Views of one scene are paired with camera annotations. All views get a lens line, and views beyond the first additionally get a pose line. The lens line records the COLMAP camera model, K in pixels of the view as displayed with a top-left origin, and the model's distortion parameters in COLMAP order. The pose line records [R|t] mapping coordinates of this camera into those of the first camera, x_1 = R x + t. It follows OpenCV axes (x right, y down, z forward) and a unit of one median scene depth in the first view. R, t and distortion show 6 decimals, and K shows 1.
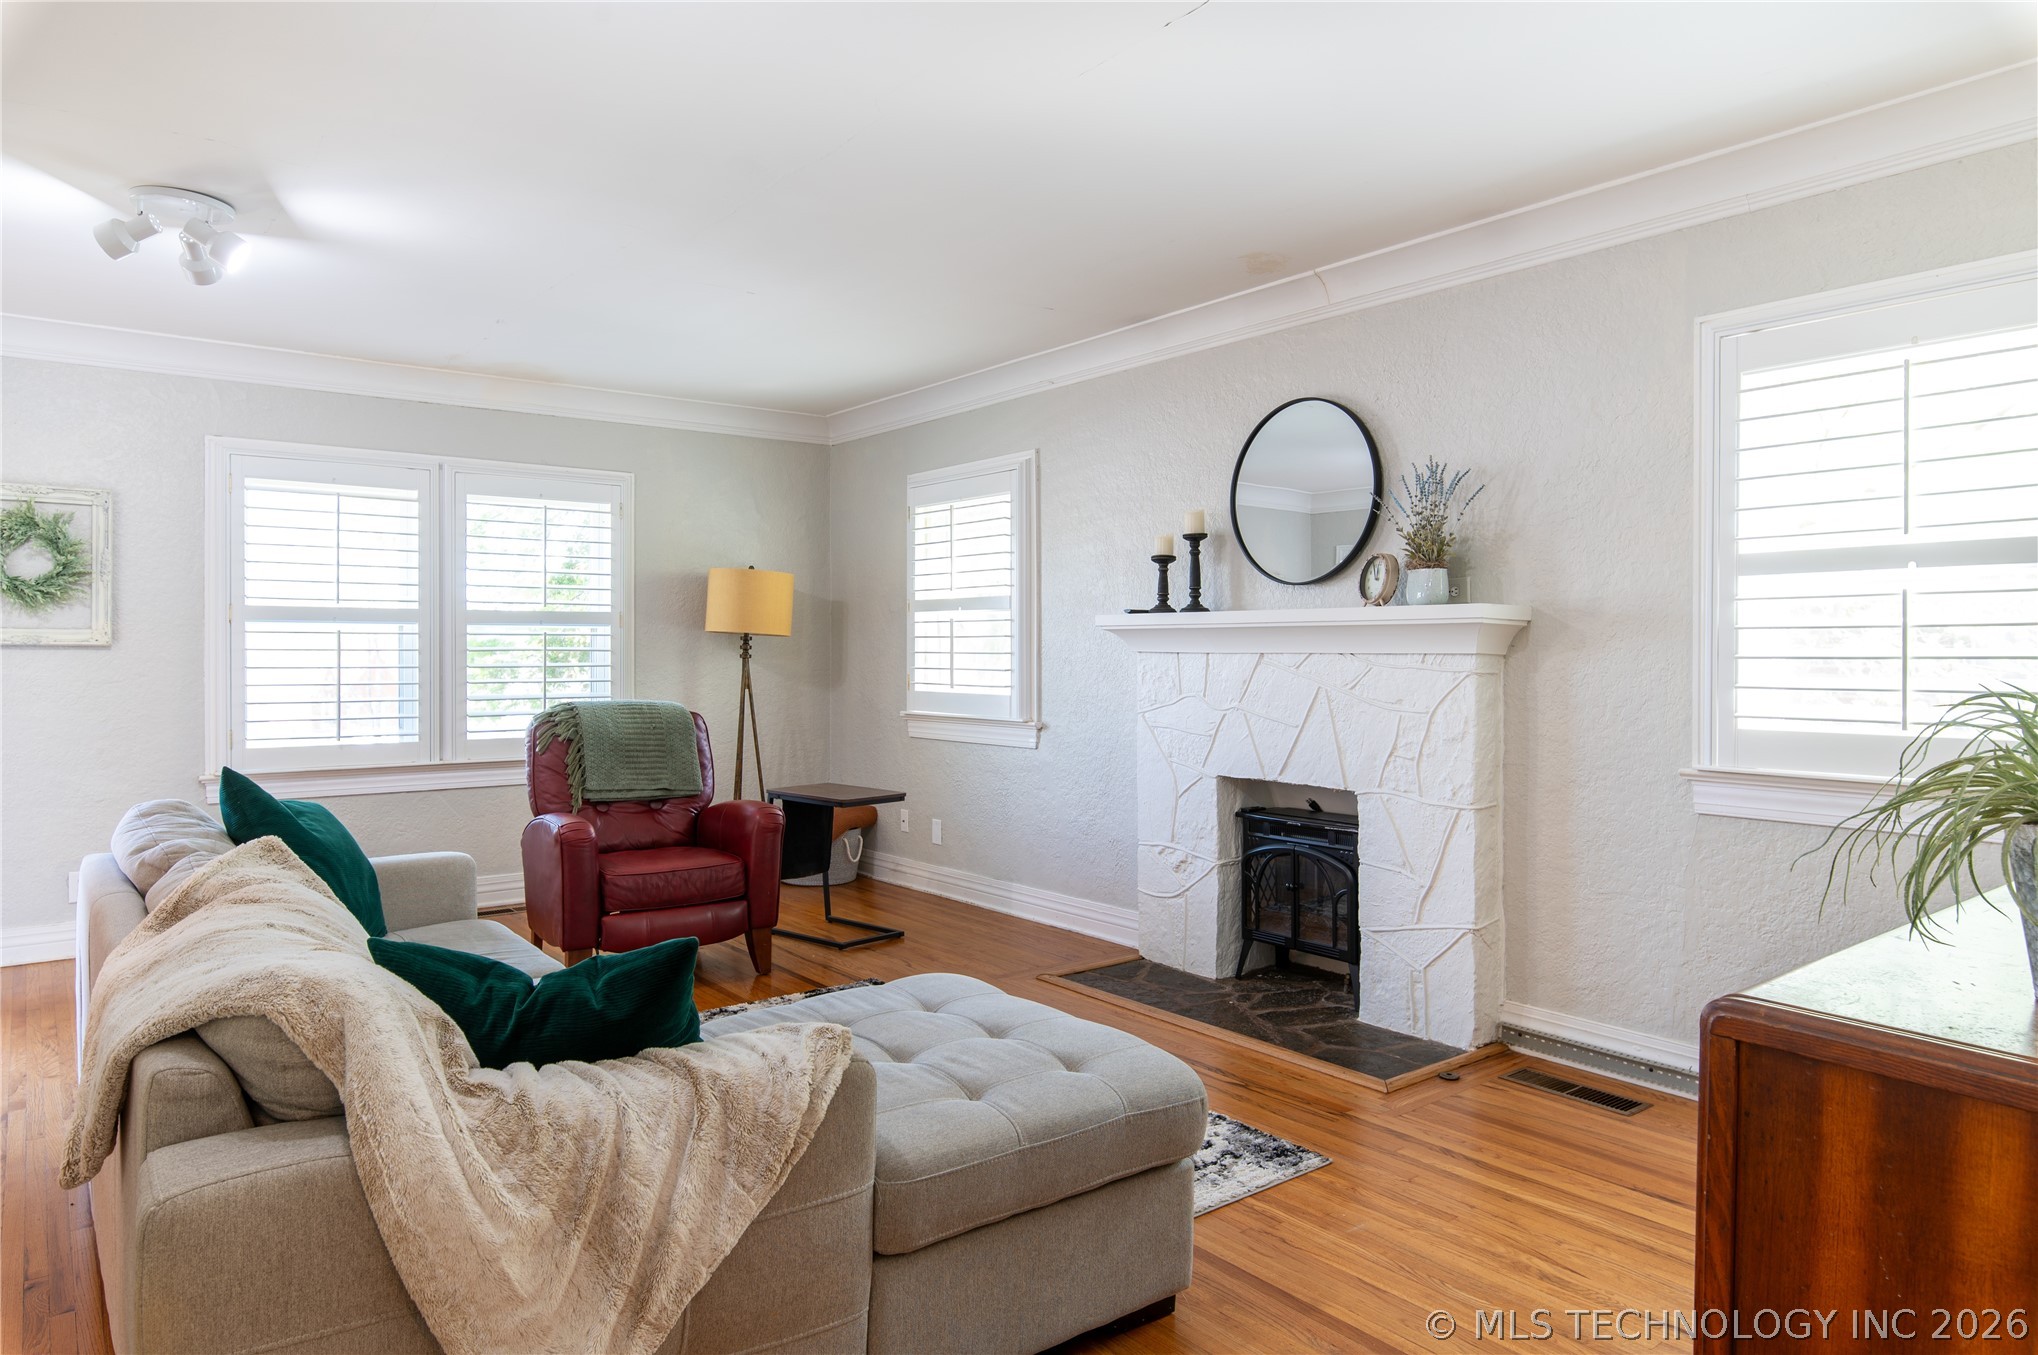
lens RADIAL K [[1297.6, 0, 1040.6], [0, 1297.6, 663.1], [0, 0, 1]] dist [0.017230, -0.000969]
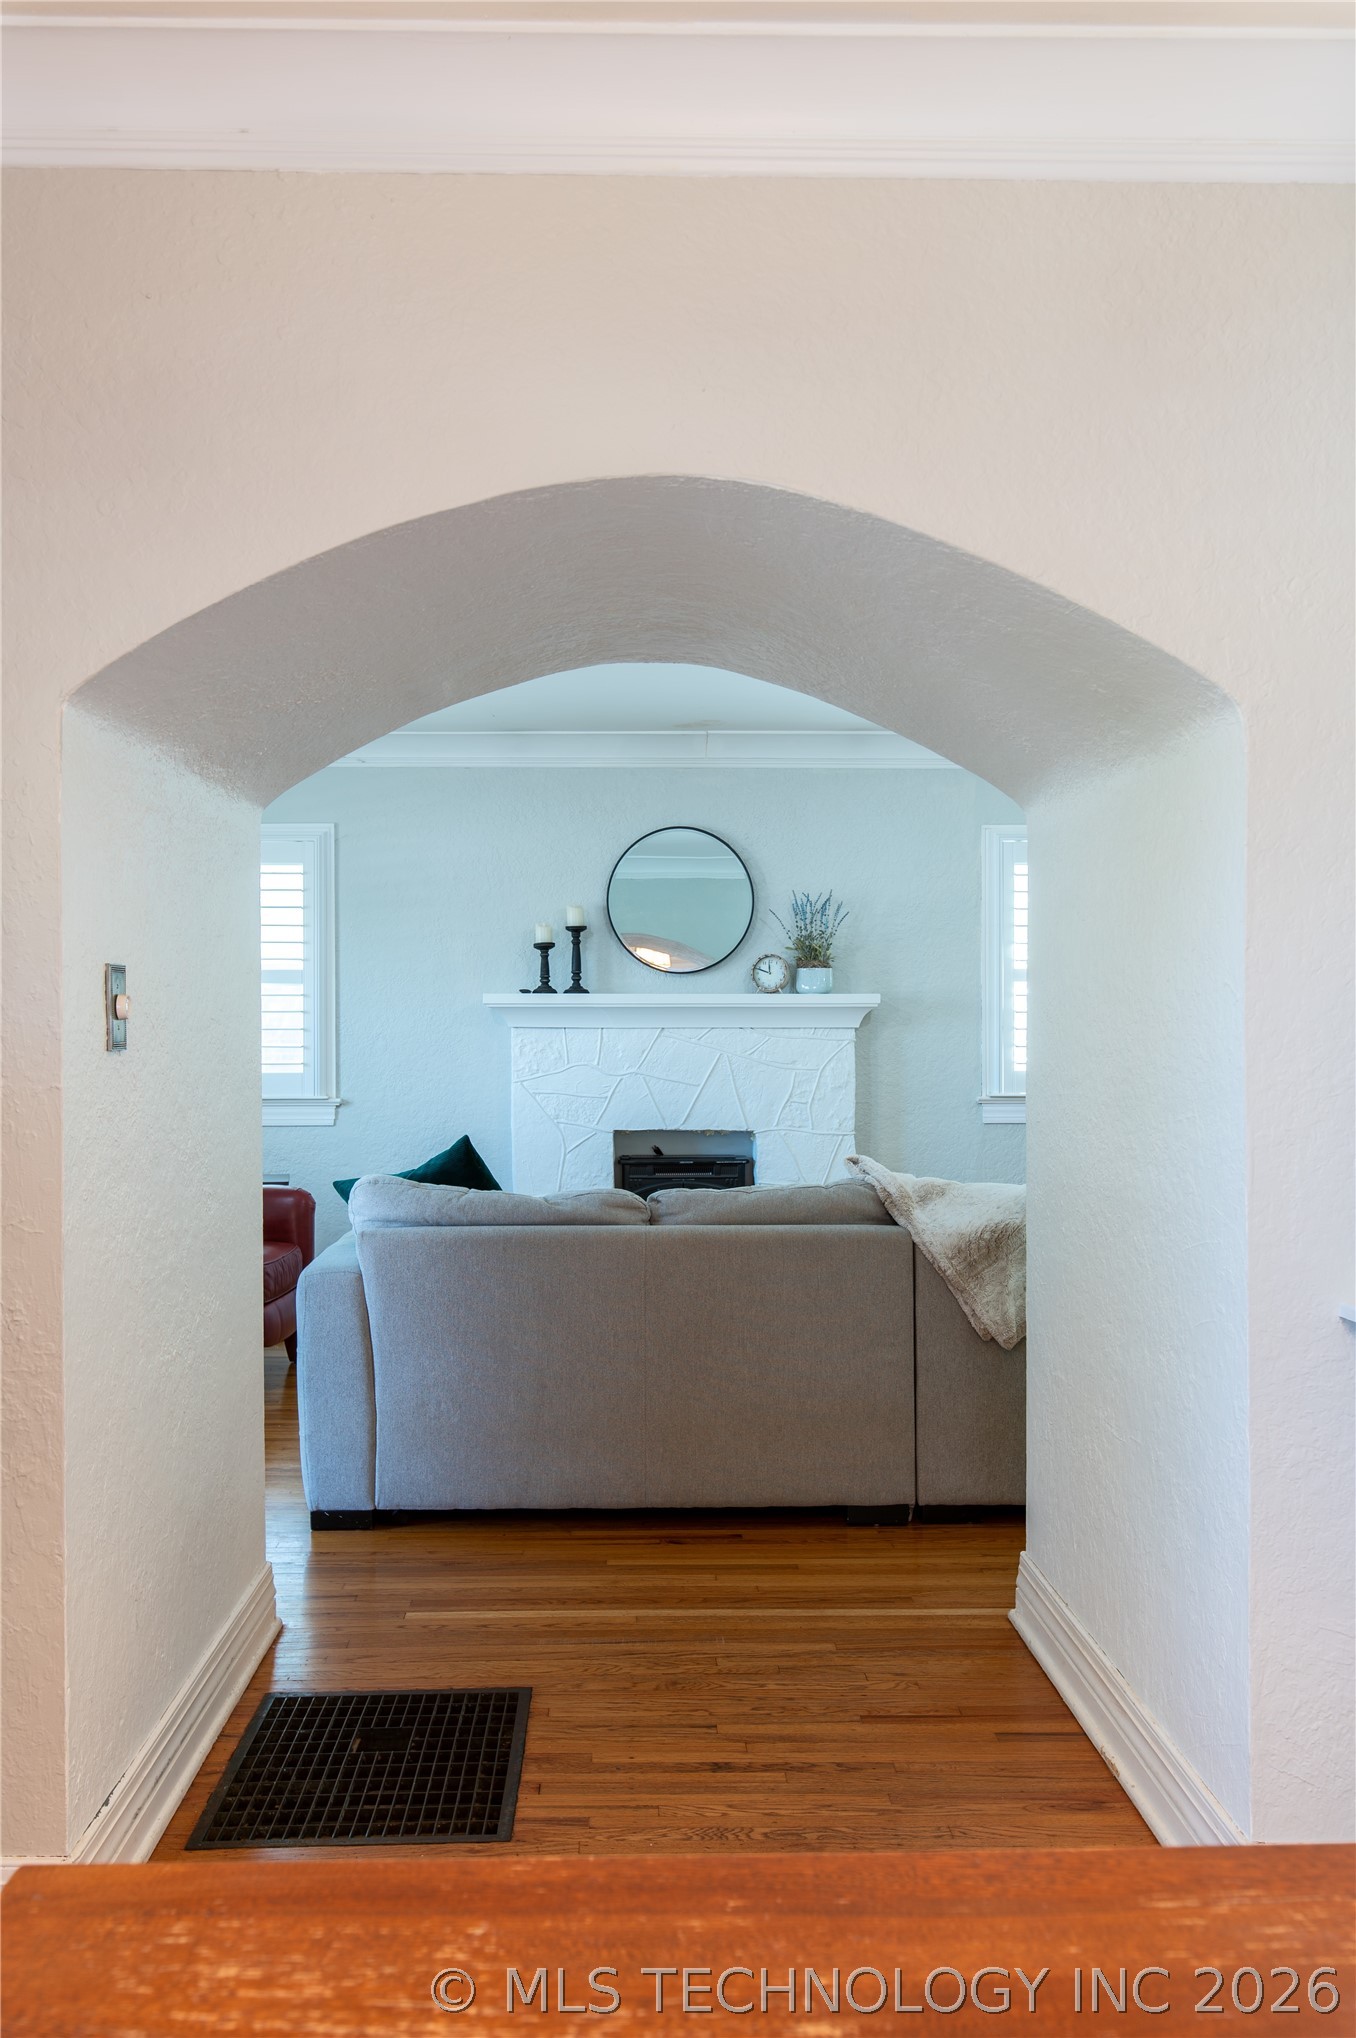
lens RADIAL K [[1712.6, 0, 698.4], [0, 1712.6, 1030.0], [0, 0, 1]] dist [0.002941, -0.005104]
pose [[0.595388, -0.008095, 0.803397, -1.199456], [0.009821, 0.999948, 0.002798, -0.010619], [-0.803378, 0.006224, 0.595437, -0.004777]]
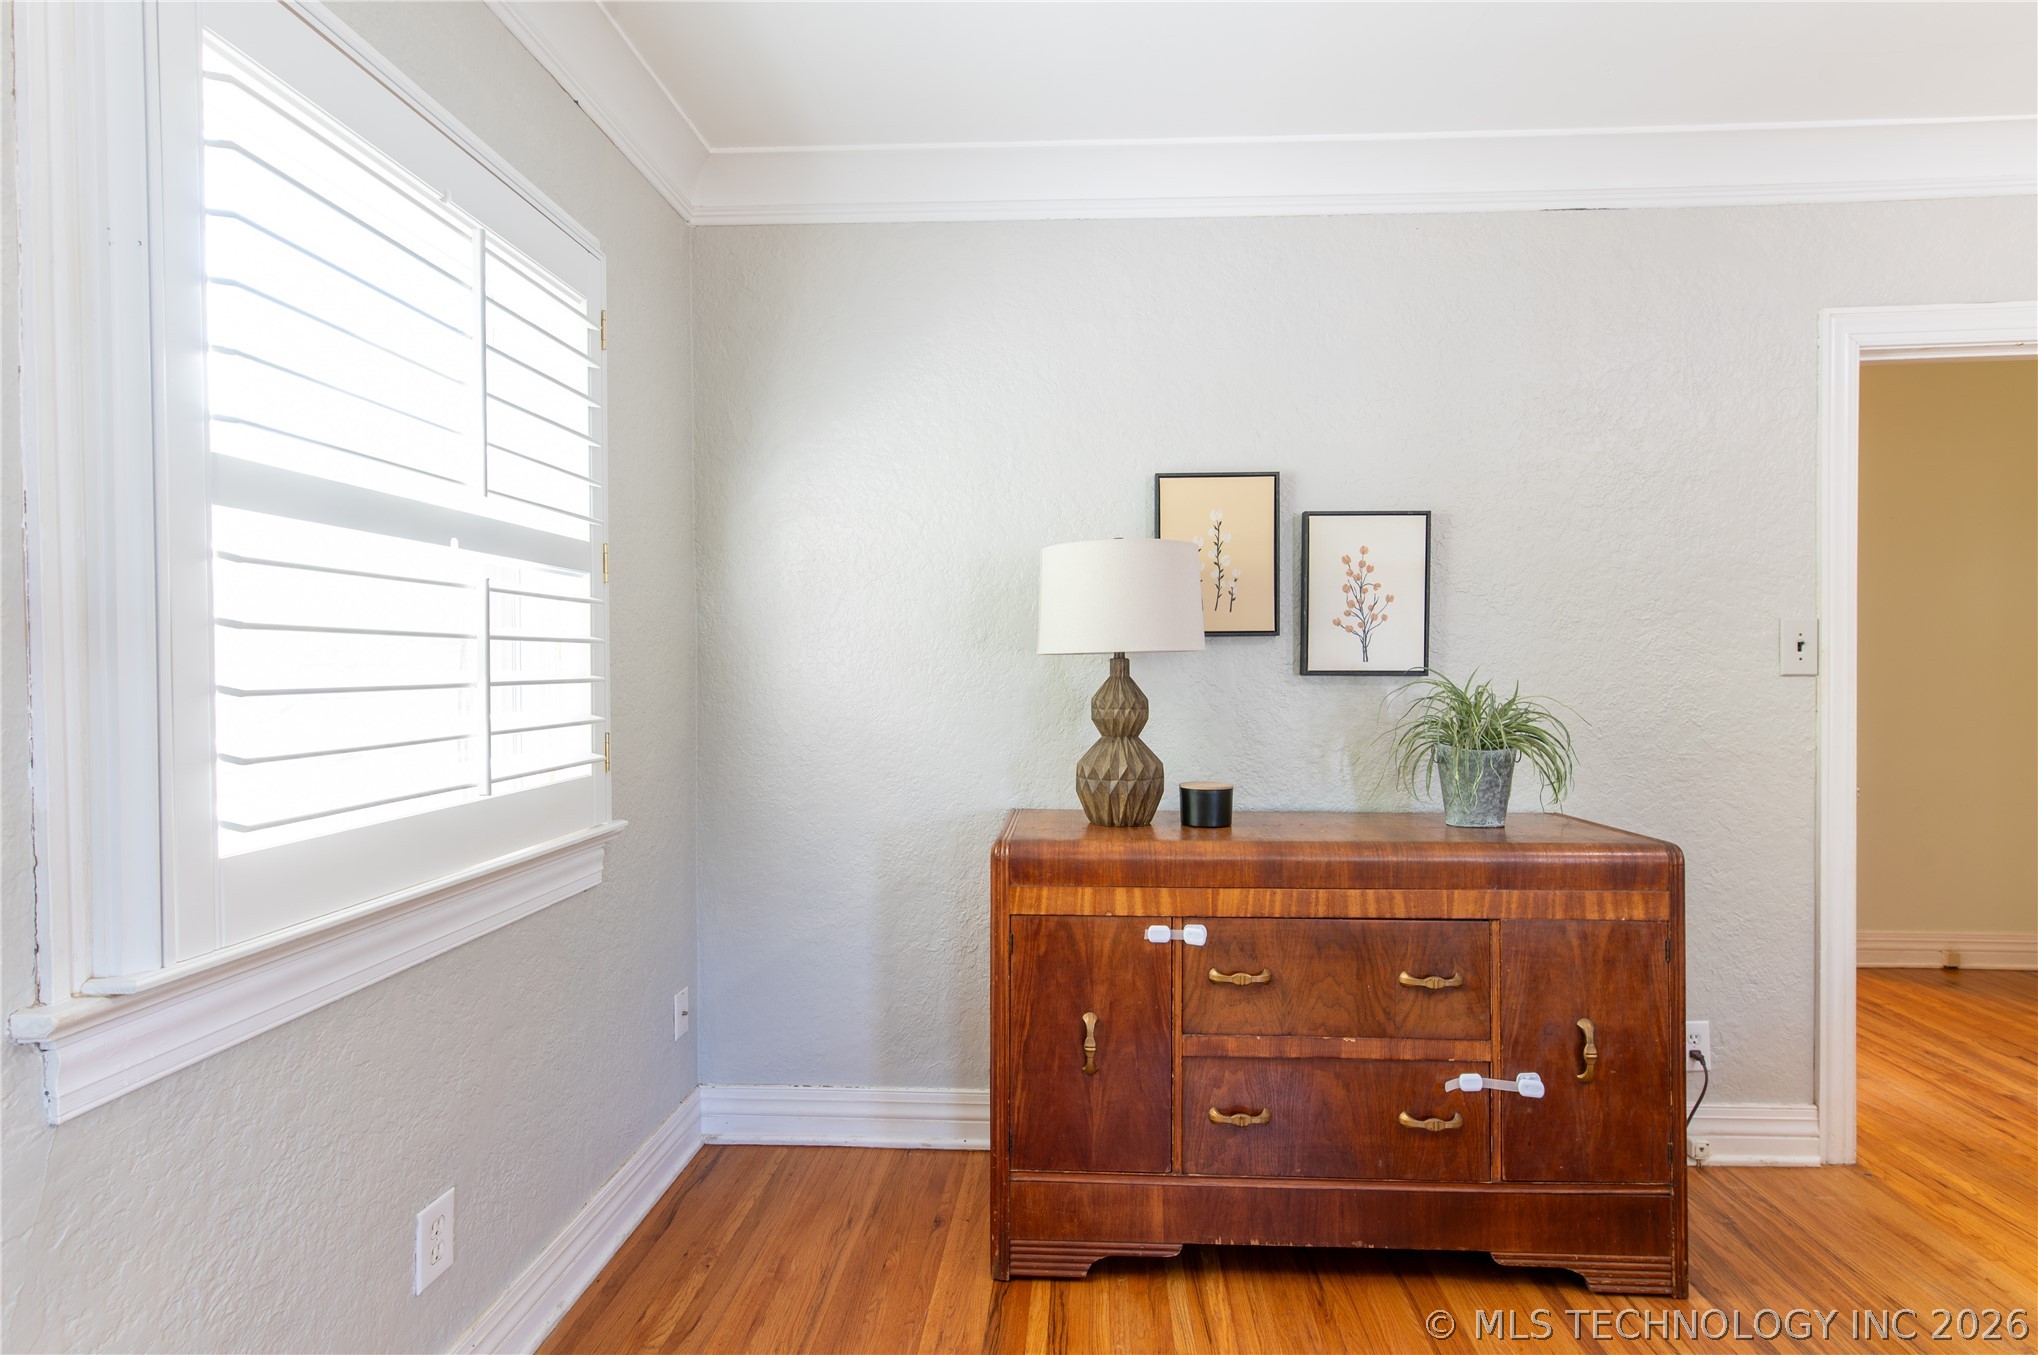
lens RADIAL K [[930.0, 0, 1043.1], [0, 930.0, 678.5], [0, 0, 1]] dist [0.003838, -0.001497]
pose [[-0.755131, 0.000880, 0.655573, 0.101761], [0.017215, 0.999681, 0.018487, -0.007837], [-0.655348, 0.025245, -0.754905, 0.831358]]
